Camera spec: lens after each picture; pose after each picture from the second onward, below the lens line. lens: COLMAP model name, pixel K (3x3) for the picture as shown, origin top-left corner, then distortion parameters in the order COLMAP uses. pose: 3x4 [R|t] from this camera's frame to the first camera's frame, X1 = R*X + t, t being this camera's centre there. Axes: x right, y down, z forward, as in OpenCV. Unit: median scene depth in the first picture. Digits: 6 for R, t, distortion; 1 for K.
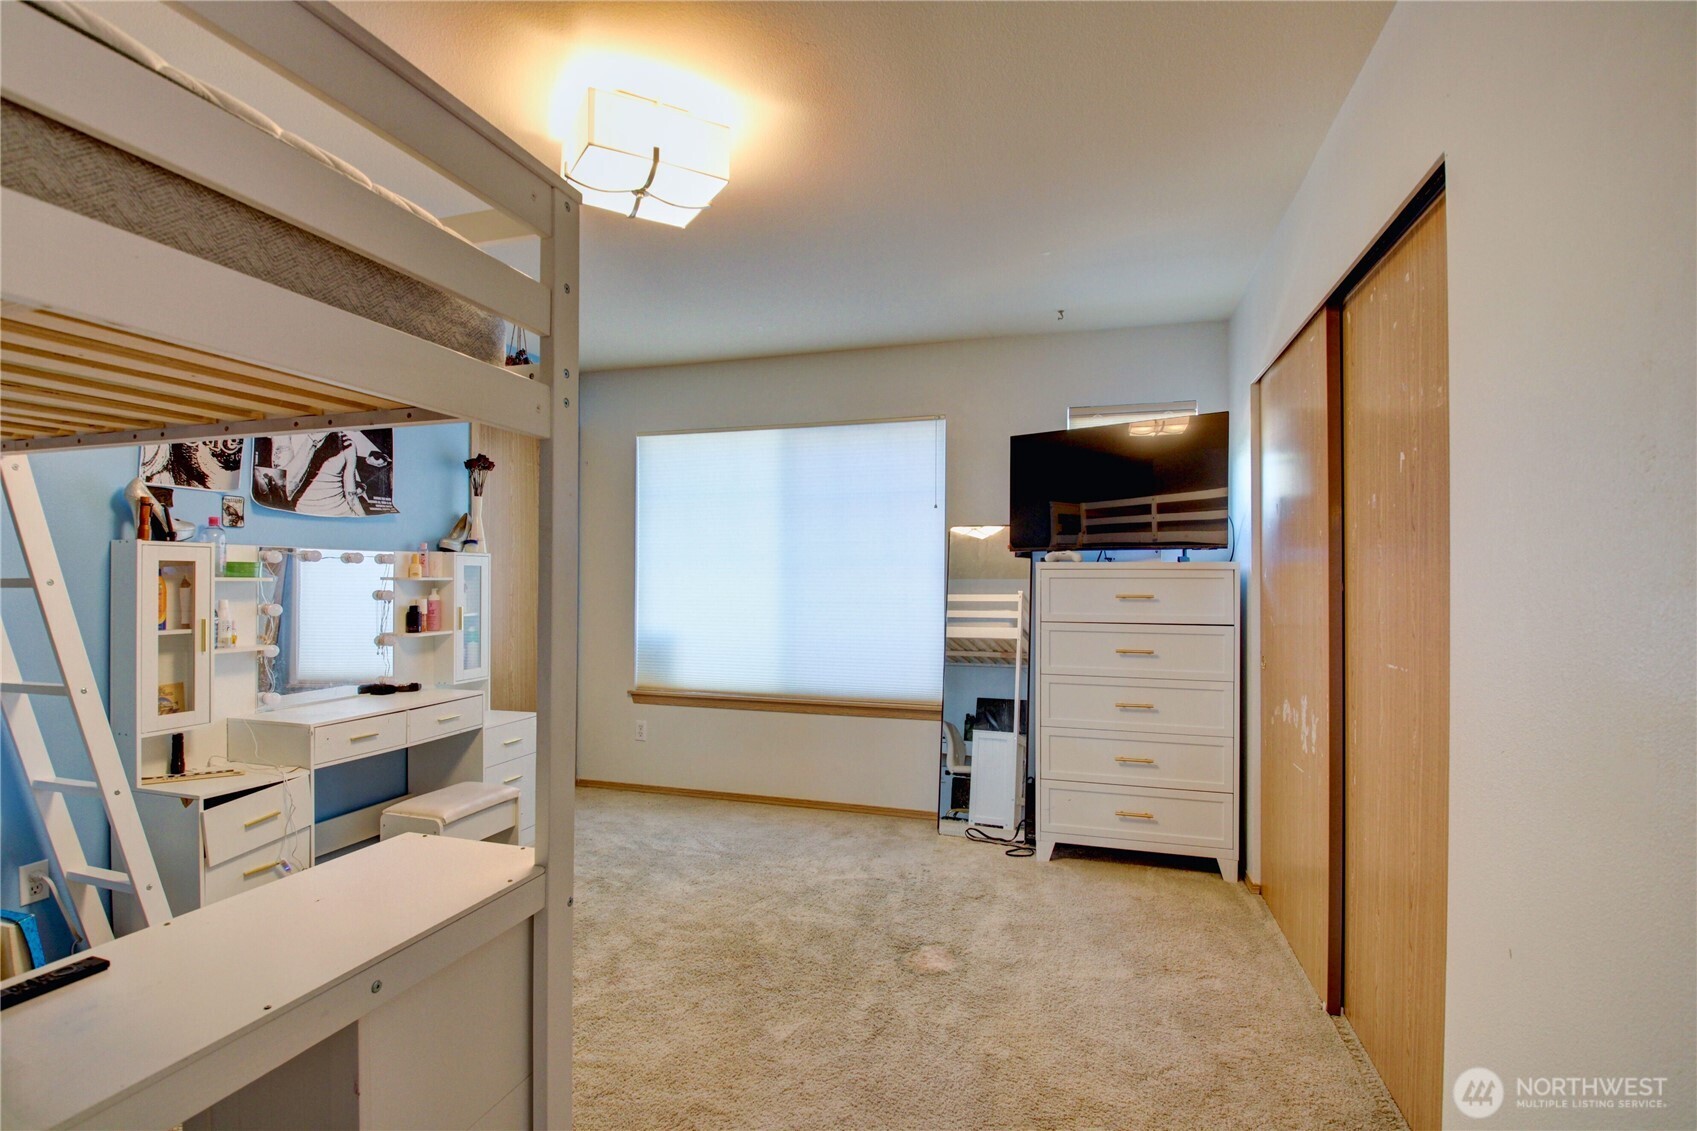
lens RADIAL K [[808.9, 0, 850.6], [0, 808.9, 570.1], [0, 0, 1]] dist [0.002124, -0.000598]
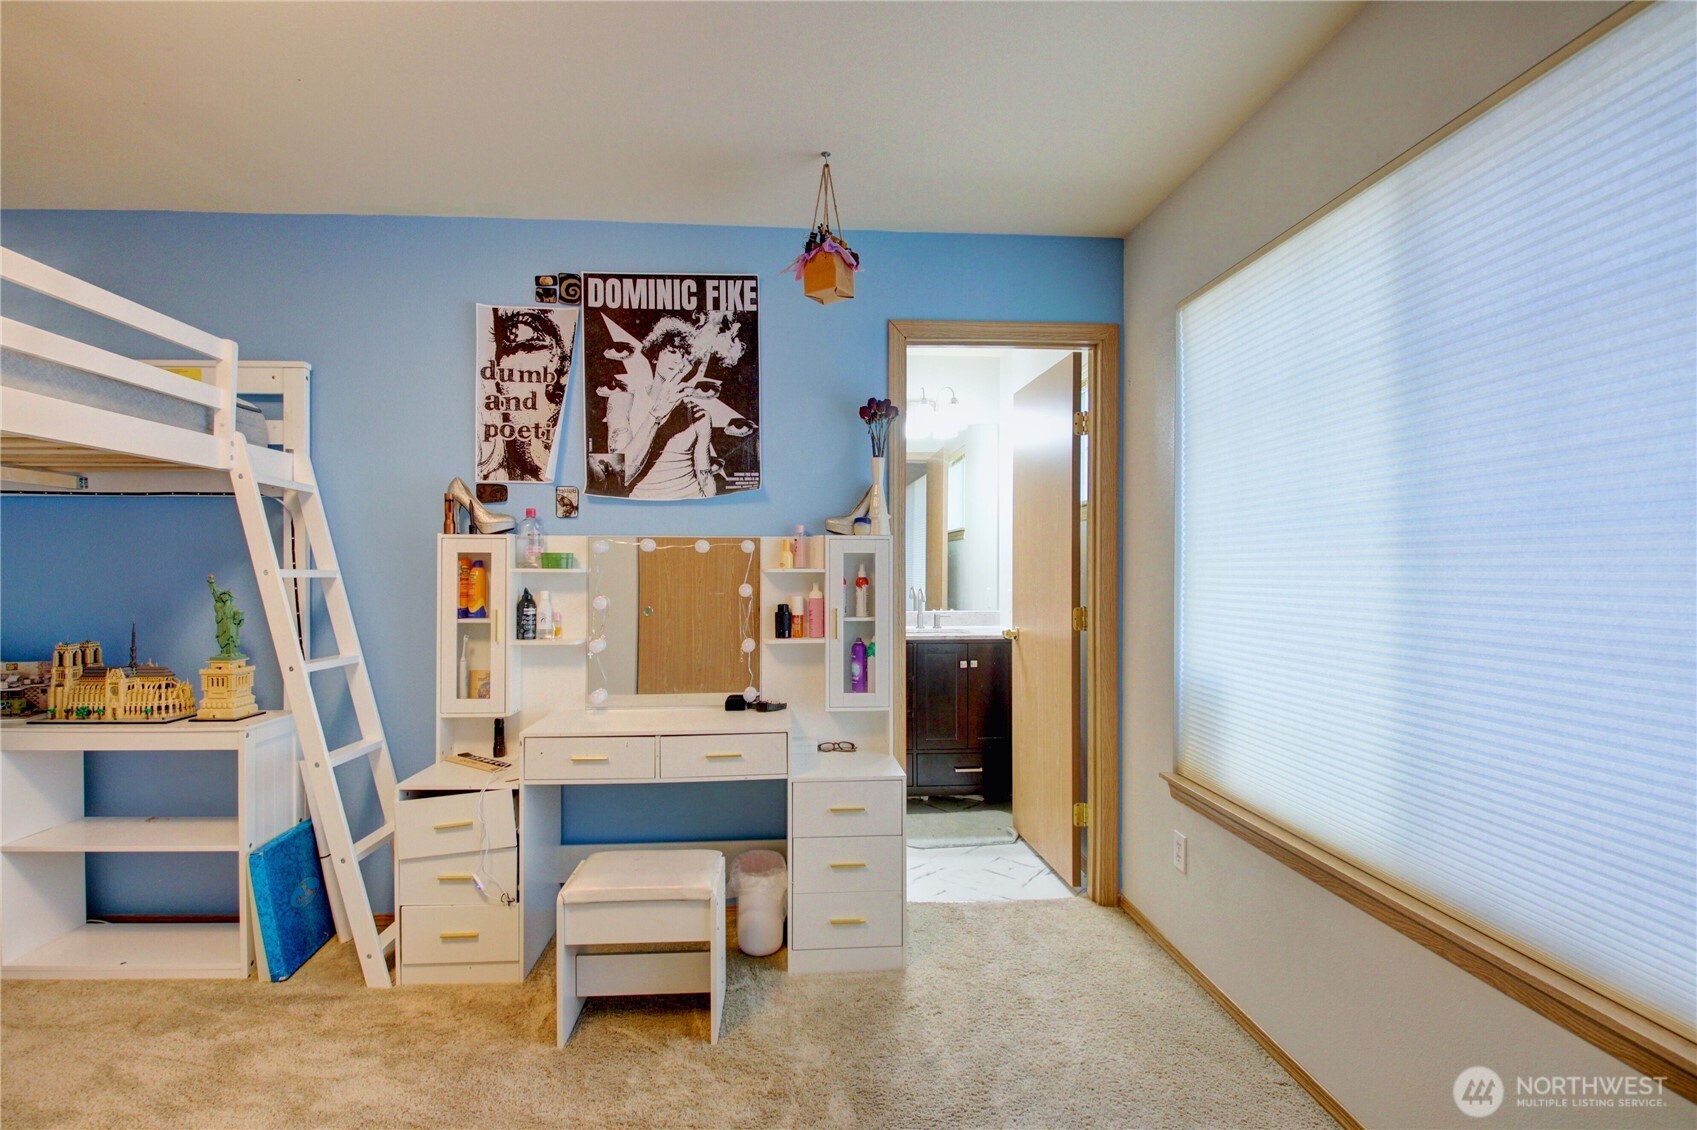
lens RADIAL K [[808.9, 0, 847.8], [0, 808.9, 564.9], [0, 0, 1]] dist [0.002124, -0.000598]
pose [[0.365062, -0.006995, -0.930957, 0.246889], [0.007812, 0.999960, -0.004450, 0.010085], [0.930951, -0.005648, 0.365102, 0.841506]]
